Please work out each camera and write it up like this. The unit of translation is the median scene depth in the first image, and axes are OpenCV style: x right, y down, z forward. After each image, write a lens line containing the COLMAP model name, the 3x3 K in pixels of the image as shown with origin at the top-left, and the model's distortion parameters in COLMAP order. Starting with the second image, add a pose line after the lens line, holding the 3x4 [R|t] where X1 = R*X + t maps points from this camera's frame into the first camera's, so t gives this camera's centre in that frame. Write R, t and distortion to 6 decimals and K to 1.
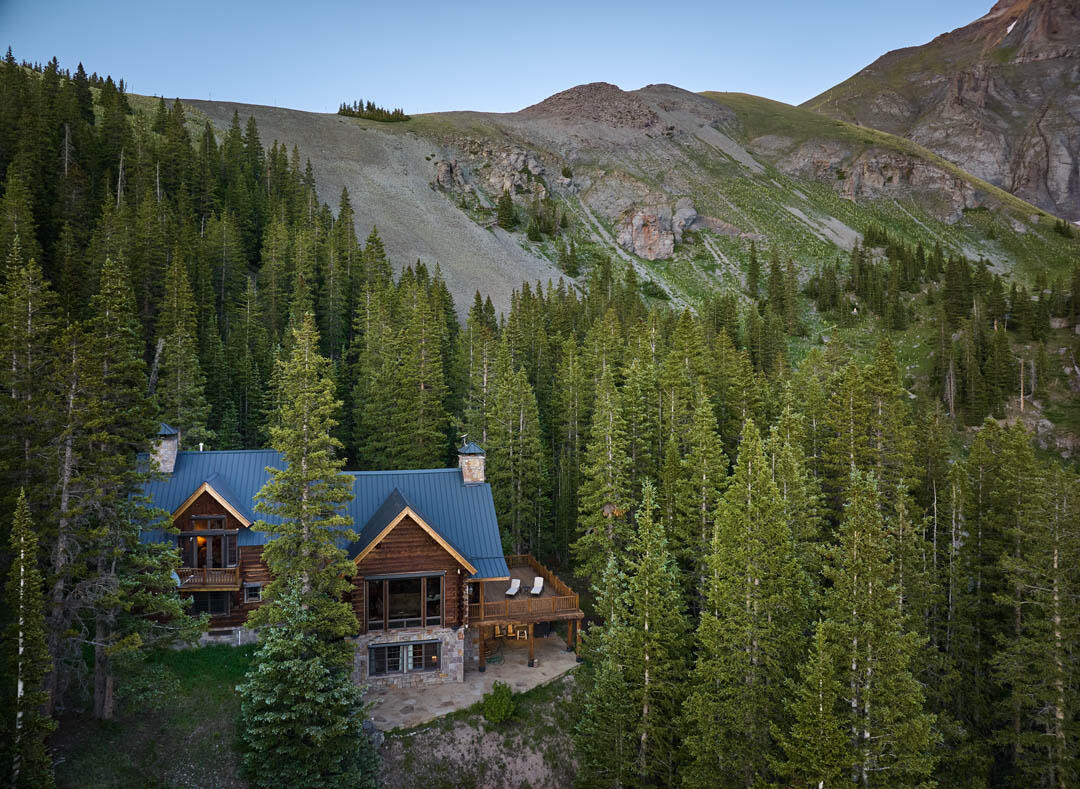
lens RADIAL K [[732.9, 0, 546.7], [0, 732.9, 397.5], [0, 0, 1]] dist [-0.035056, 0.002583]
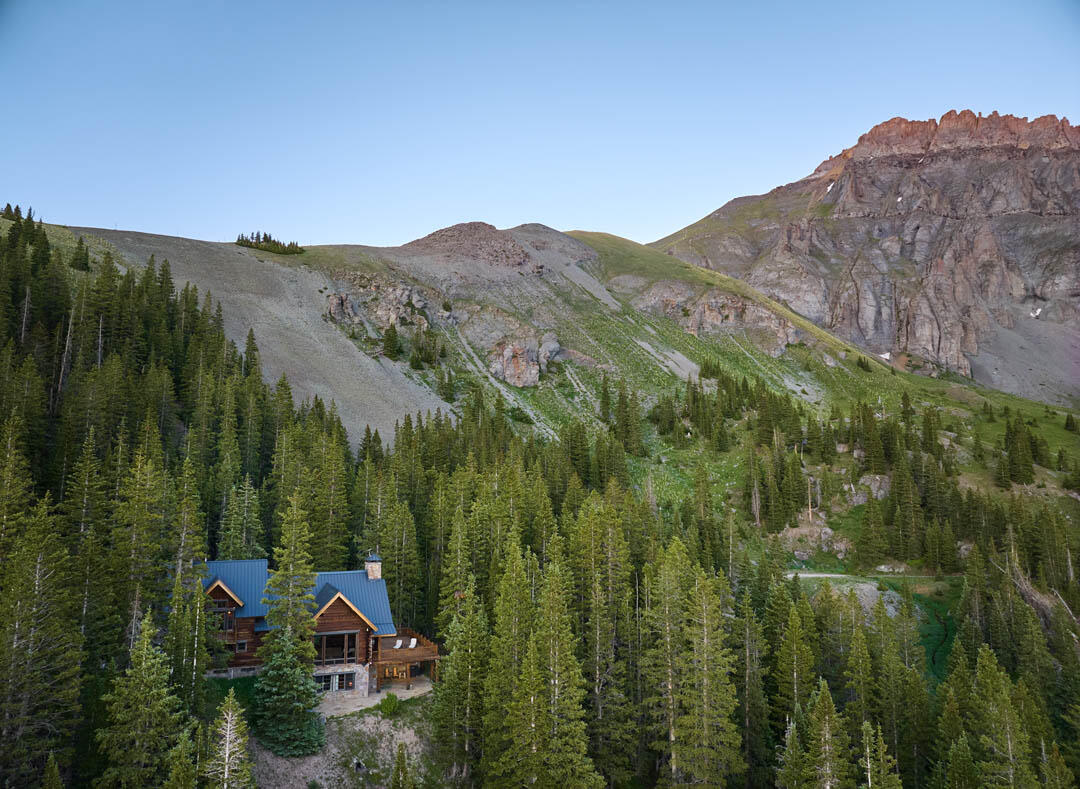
lens RADIAL K [[732.9, 0, 546.7], [0, 732.9, 397.5], [0, 0, 1]] dist [-0.035056, 0.002583]
pose [[0.986756, 0.021569, 0.160769, 0.001644], [0.001506, 0.989859, -0.142045, -0.010086], [-0.162202, 0.140406, 0.976717, -0.135200]]
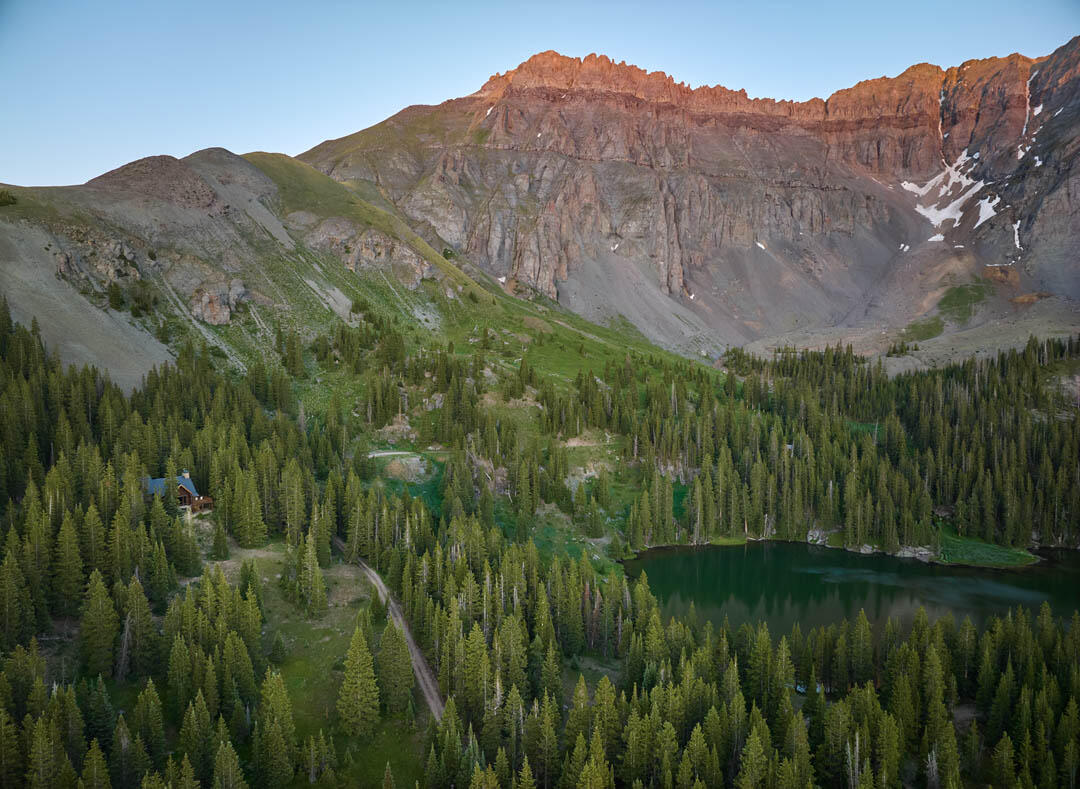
lens RADIAL K [[732.9, 0, 546.7], [0, 732.9, 397.5], [0, 0, 1]] dist [-0.035056, 0.002583]
pose [[0.838213, -0.028917, 0.544575, -0.134139], [-0.001264, 0.998487, 0.054965, -0.130423], [-0.545341, -0.046761, 0.836909, -0.817926]]
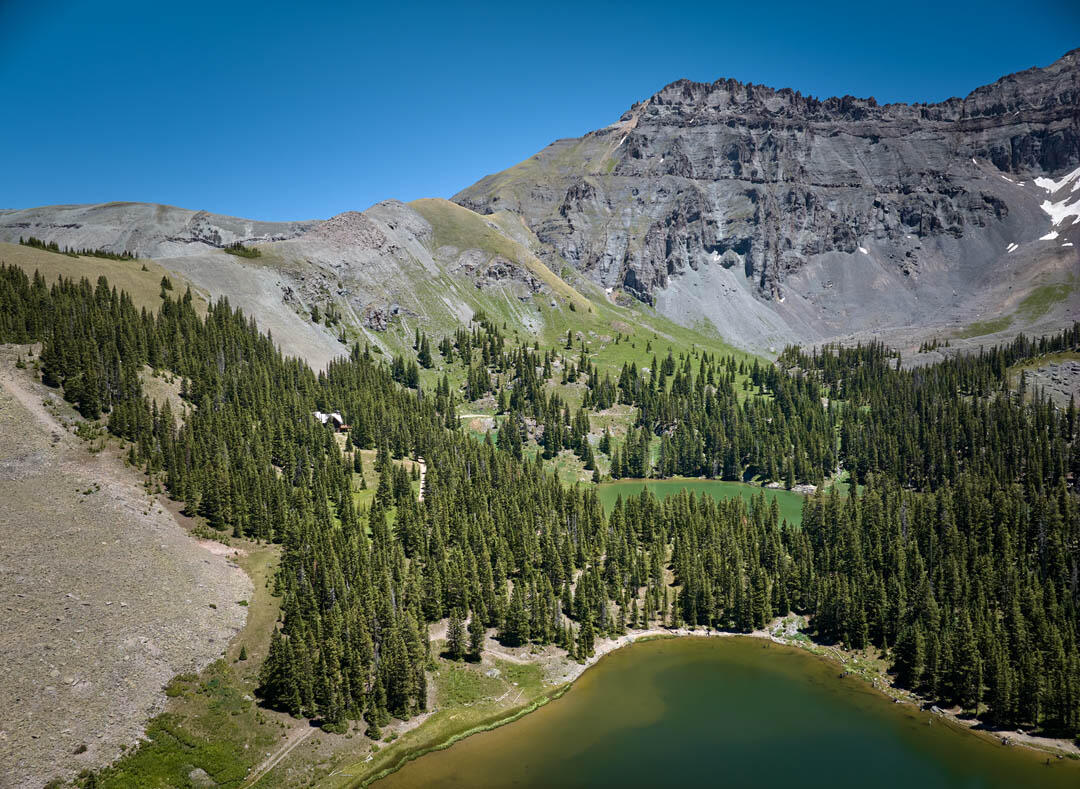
lens RADIAL K [[732.9, 0, 546.7], [0, 732.9, 397.5], [0, 0, 1]] dist [-0.035056, 0.002583]
pose [[0.950727, -0.018163, 0.309498, -0.084458], [0.000299, 0.998336, 0.057669, -0.121594], [-0.310030, -0.054735, 0.949150, -1.621392]]
